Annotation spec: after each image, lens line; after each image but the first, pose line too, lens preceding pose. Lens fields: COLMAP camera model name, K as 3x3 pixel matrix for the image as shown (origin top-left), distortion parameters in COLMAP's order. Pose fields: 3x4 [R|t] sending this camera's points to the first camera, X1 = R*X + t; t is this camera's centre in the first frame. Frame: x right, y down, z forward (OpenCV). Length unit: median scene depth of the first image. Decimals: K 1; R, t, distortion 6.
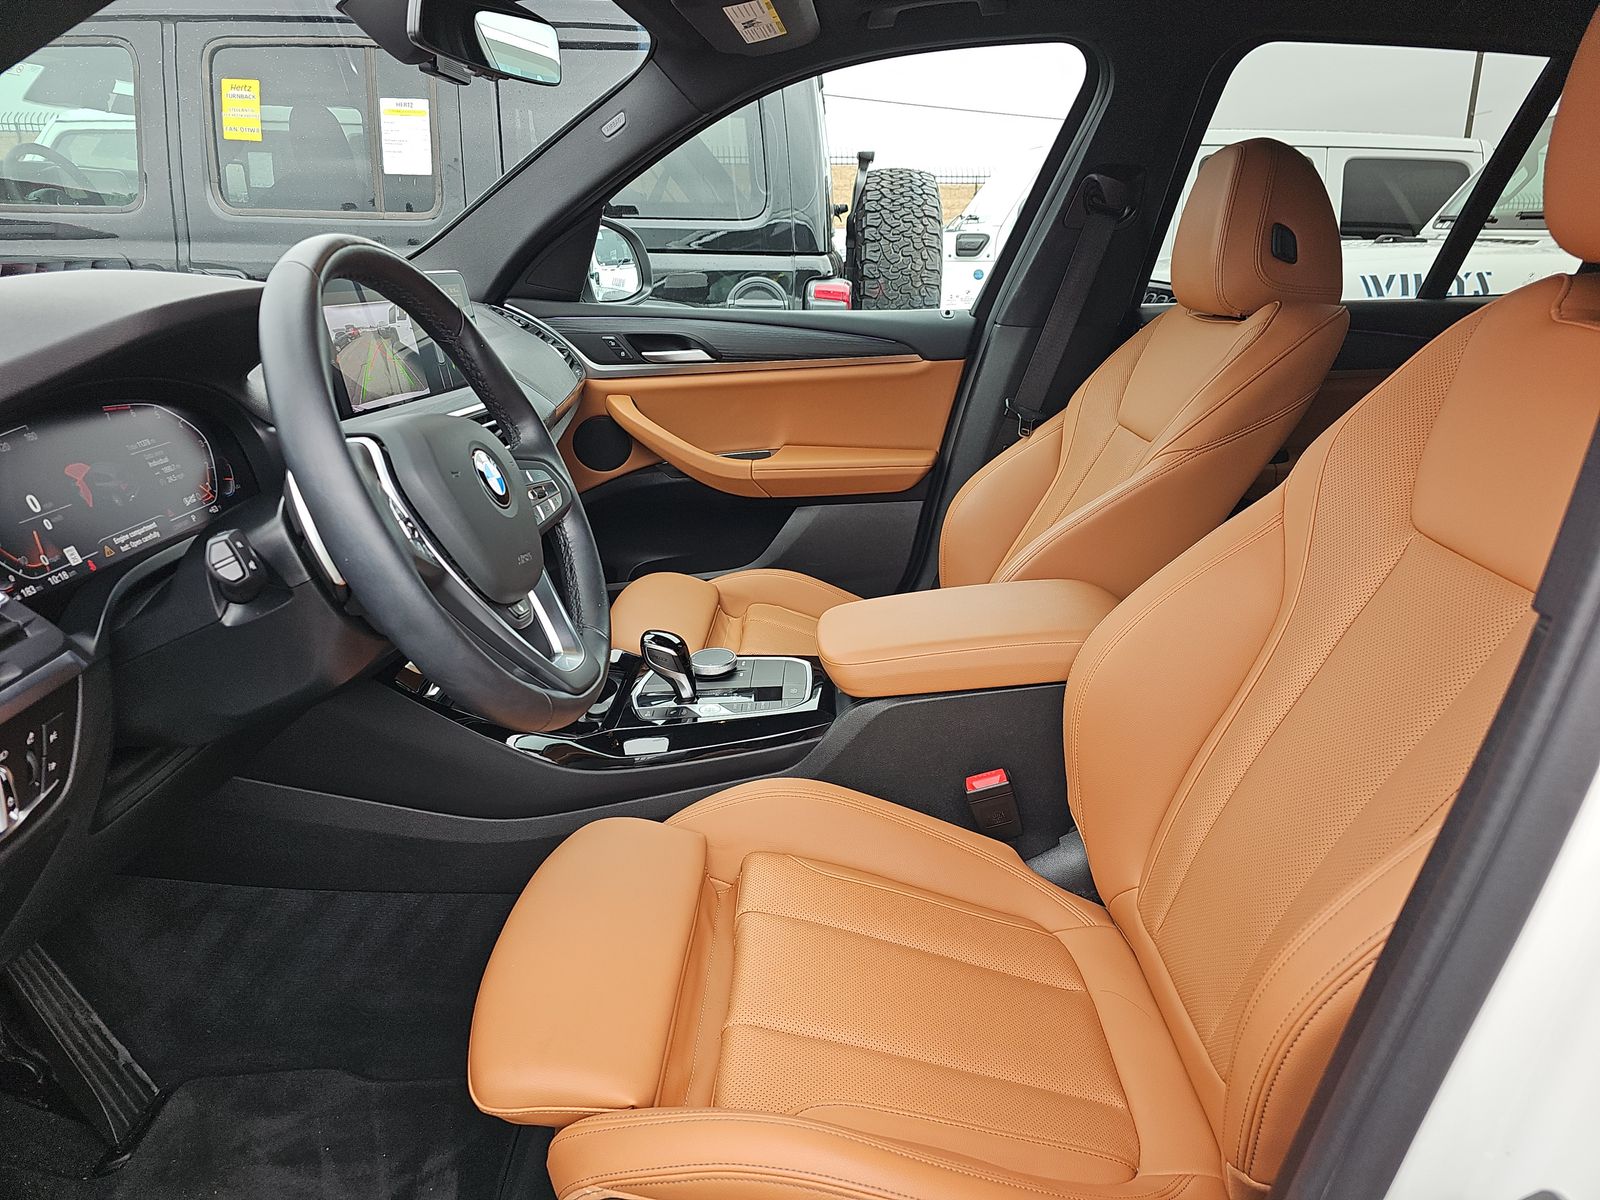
lens RADIAL K [[1062.8, 0, 806.3], [0, 1062.8, 595.1], [0, 0, 1]] dist [0.030464, -0.017057]
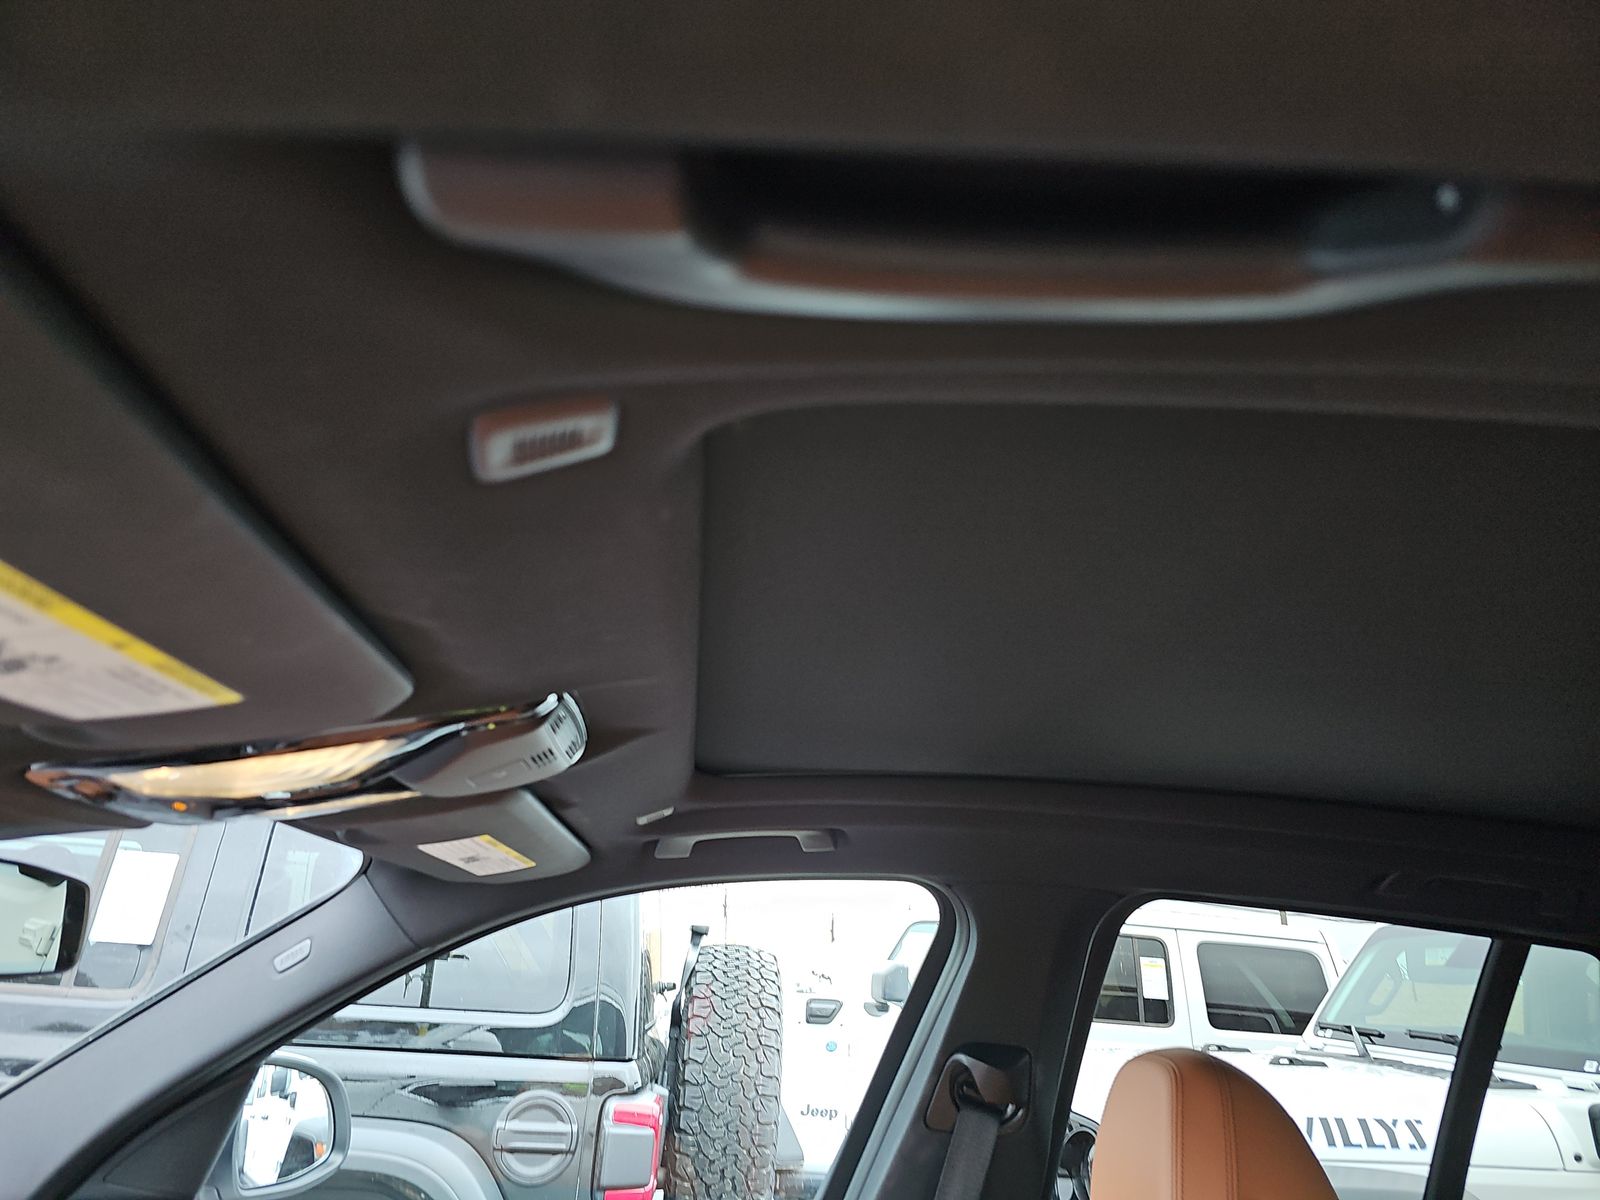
lens RADIAL K [[1062.8, 0, 791.9], [0, 1062.8, 565.8], [0, 0, 1]] dist [0.030464, -0.017057]
pose [[0.992646, 0.083191, 0.087944, 0.030655], [-0.009589, 0.778217, -0.627923, -0.094259], [-0.120677, 0.622461, 0.773291, 0.118818]]
